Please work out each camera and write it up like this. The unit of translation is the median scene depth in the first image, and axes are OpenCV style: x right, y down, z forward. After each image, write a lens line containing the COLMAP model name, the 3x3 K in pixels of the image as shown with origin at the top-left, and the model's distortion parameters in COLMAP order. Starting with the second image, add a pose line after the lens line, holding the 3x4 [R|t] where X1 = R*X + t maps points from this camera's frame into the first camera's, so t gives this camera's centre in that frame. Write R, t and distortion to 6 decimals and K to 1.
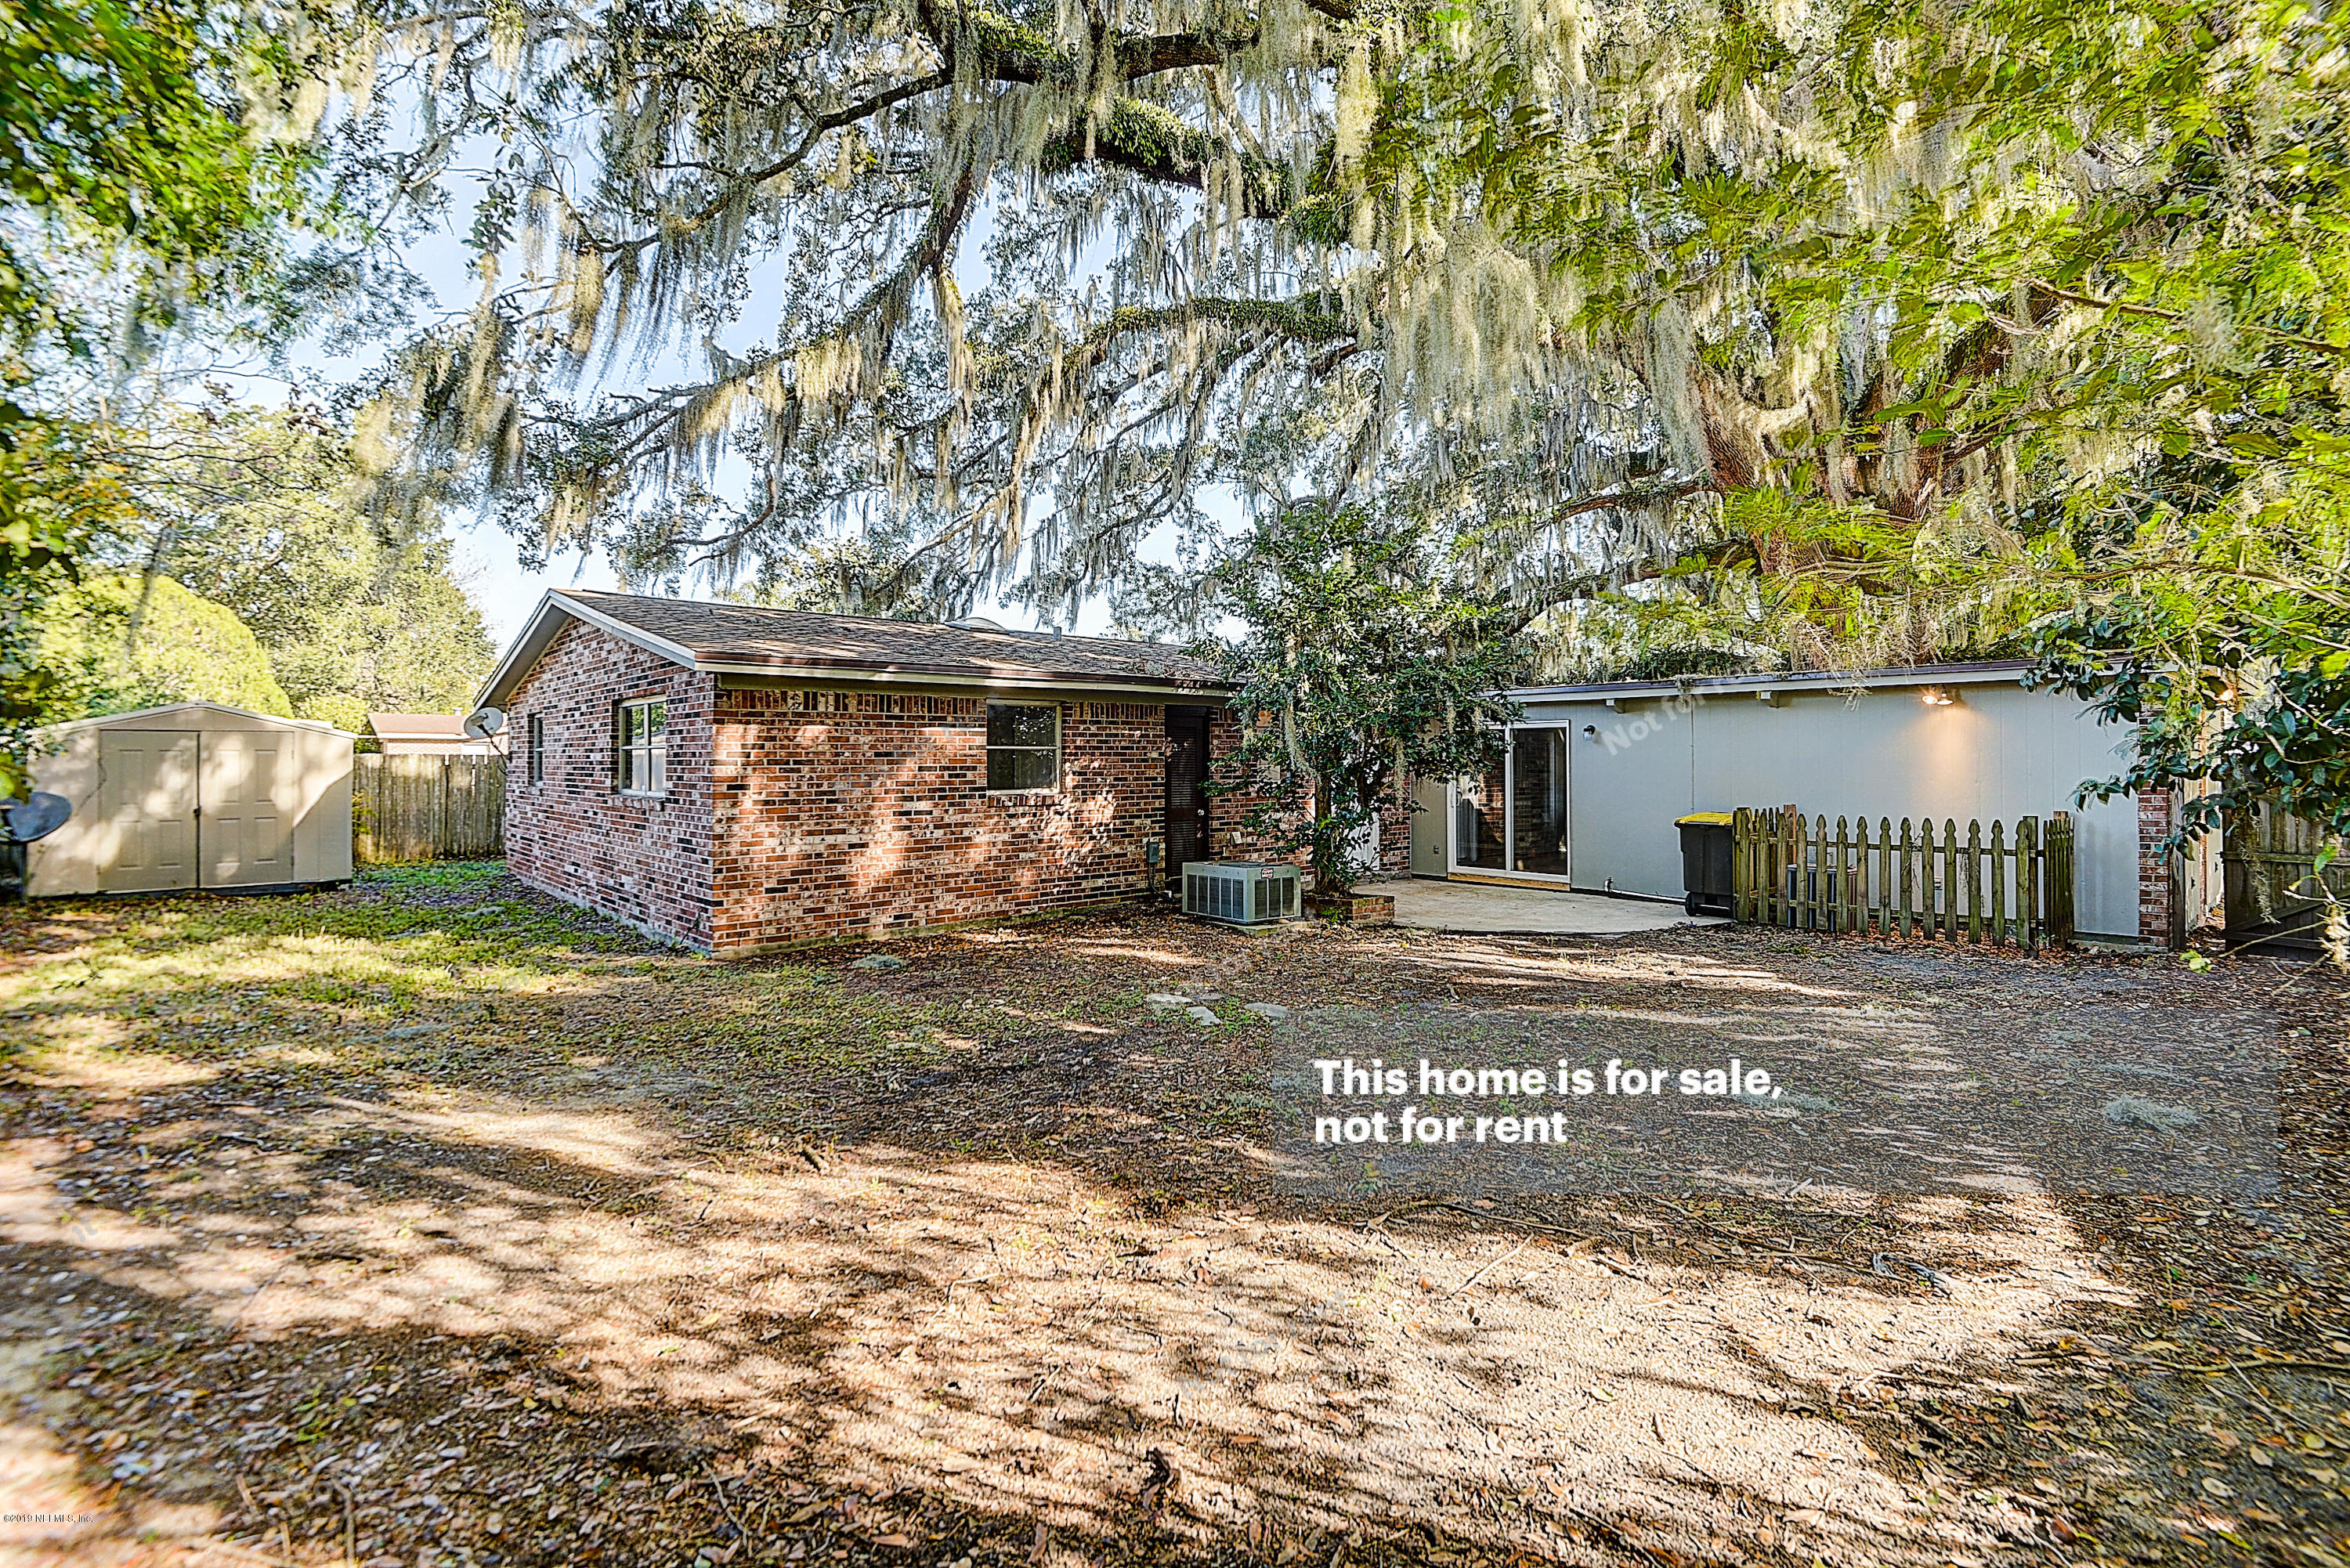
lens RADIAL K [[1090.1, 0, 1166.6], [0, 1090.1, 768.4], [0, 0, 1]] dist [-0.035544, -0.003251]
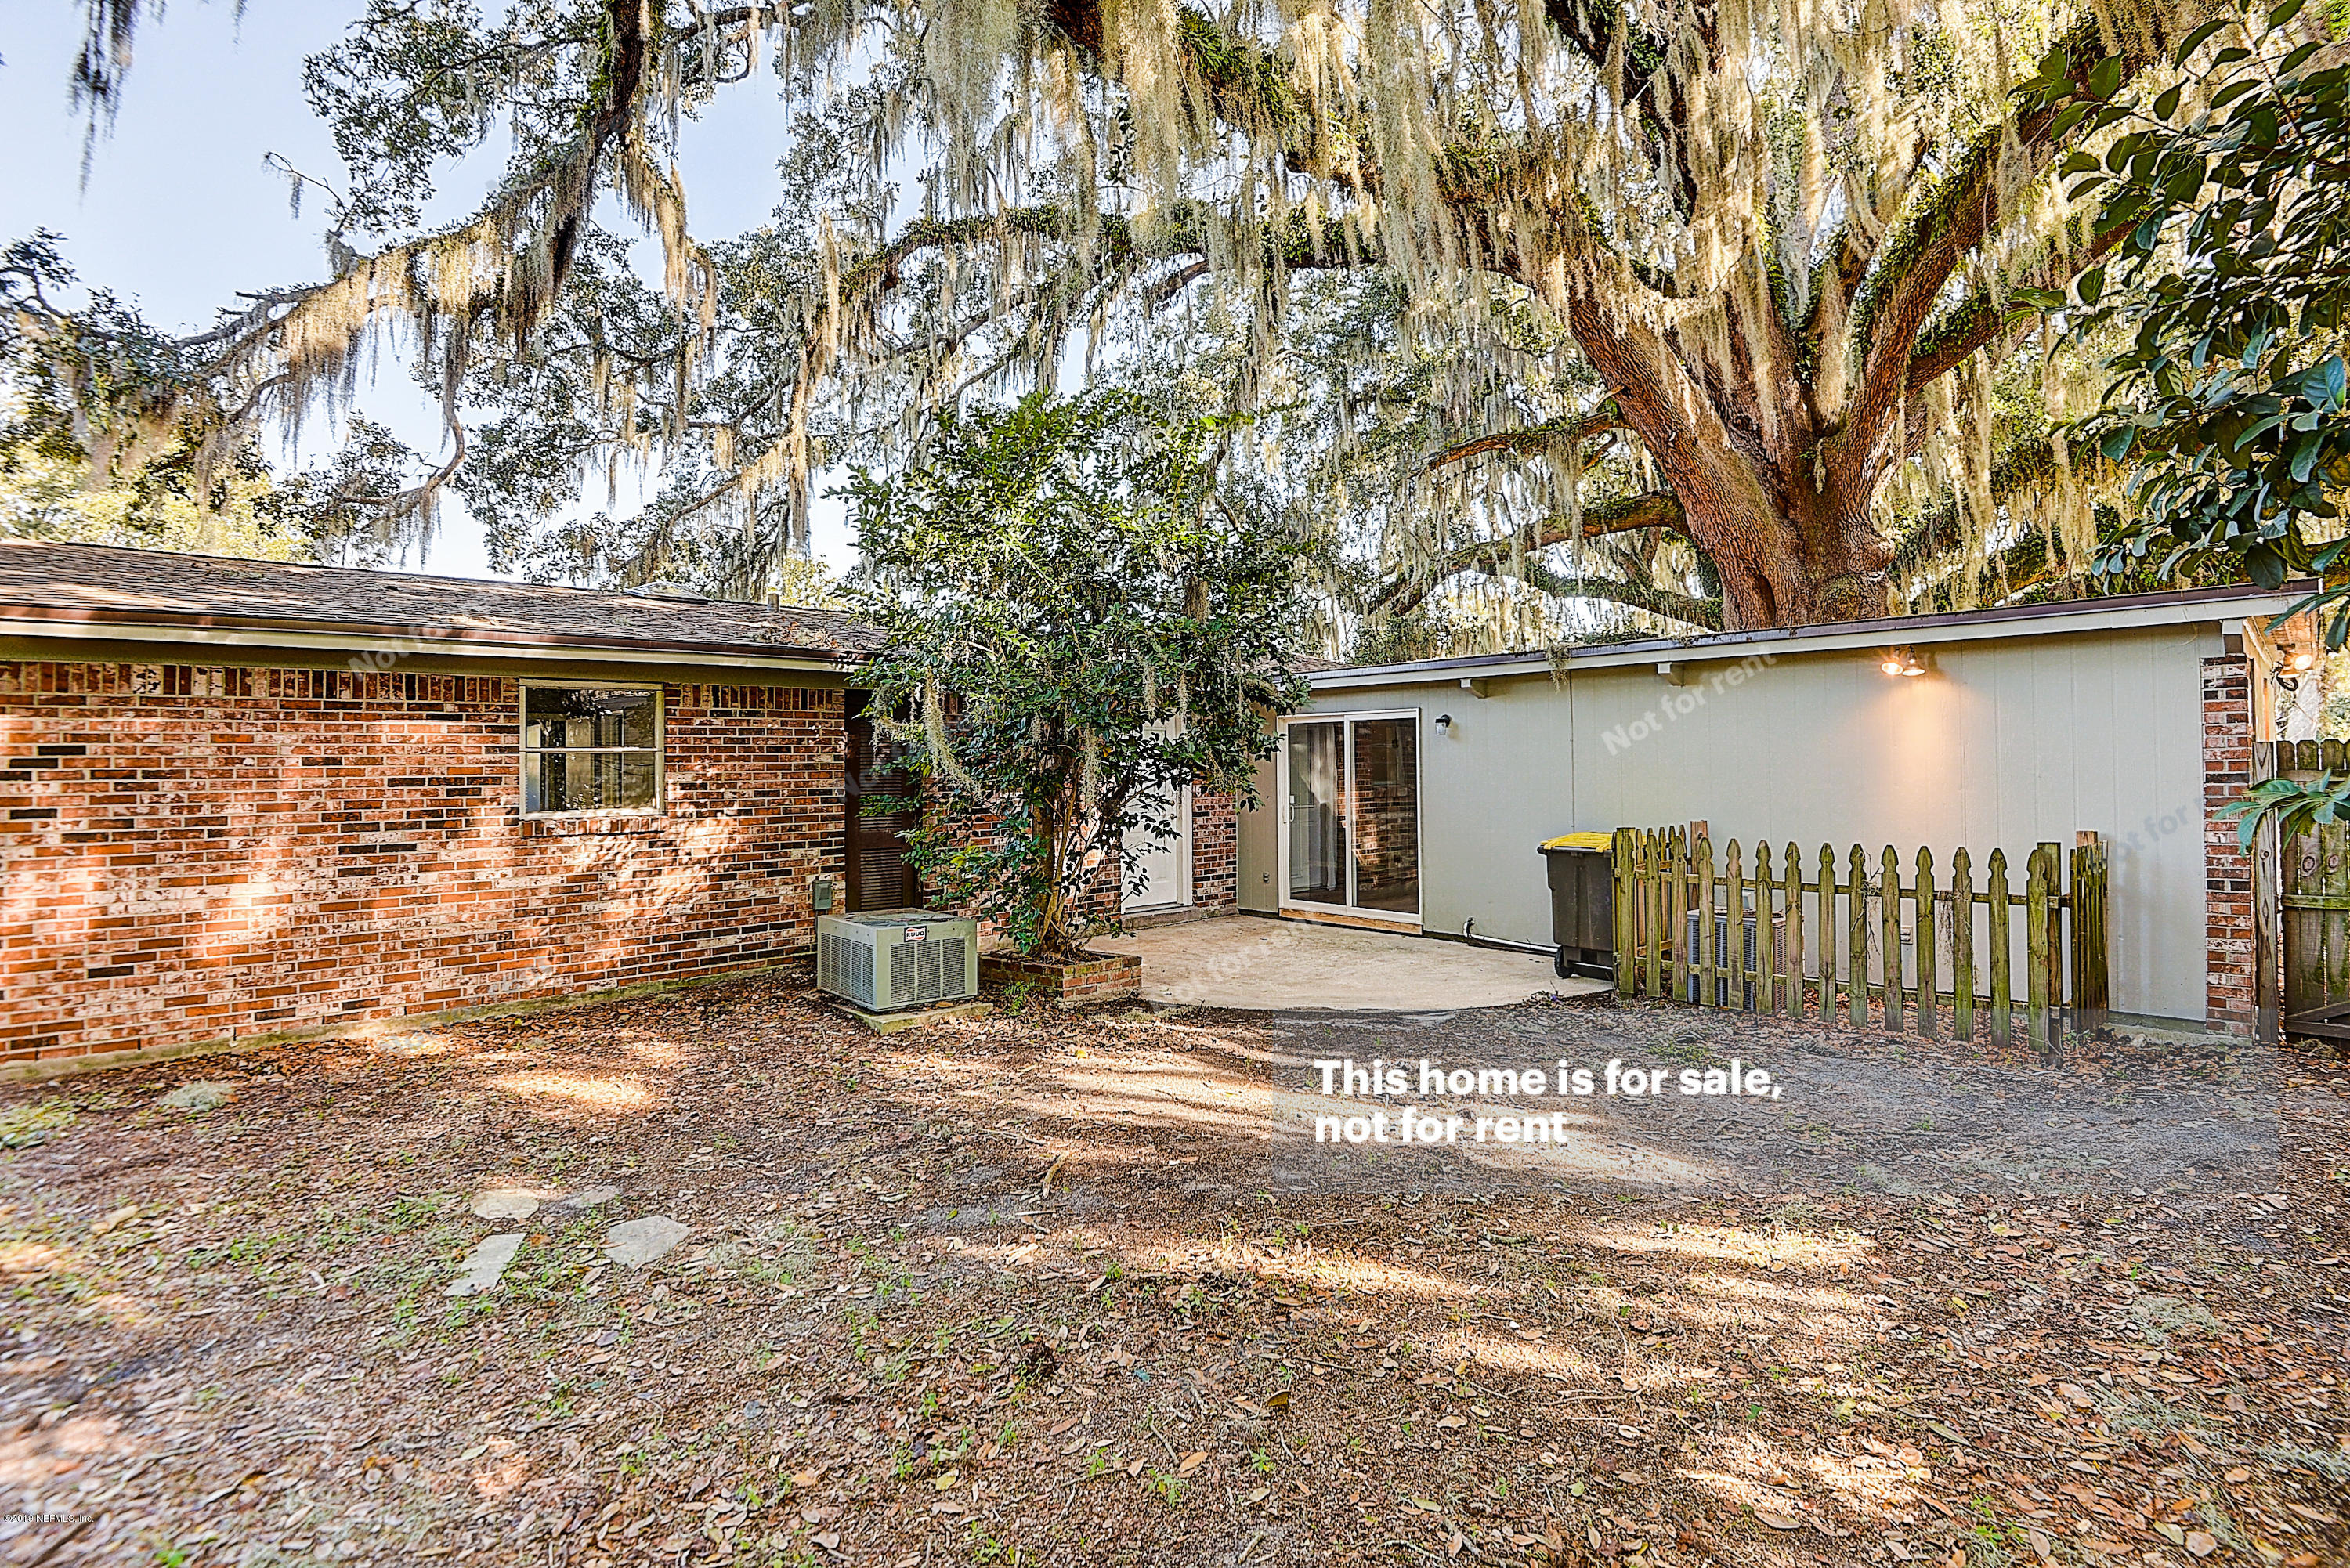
lens RADIAL K [[1090.1, 0, 1164.0], [0, 1090.1, 766.4], [0, 0, 1]] dist [-0.035544, -0.003251]
pose [[0.999741, -0.008477, 0.021128, 0.245017], [0.008608, 0.999944, -0.006114, -0.001397], [-0.021075, 0.006294, 0.999758, 0.341084]]
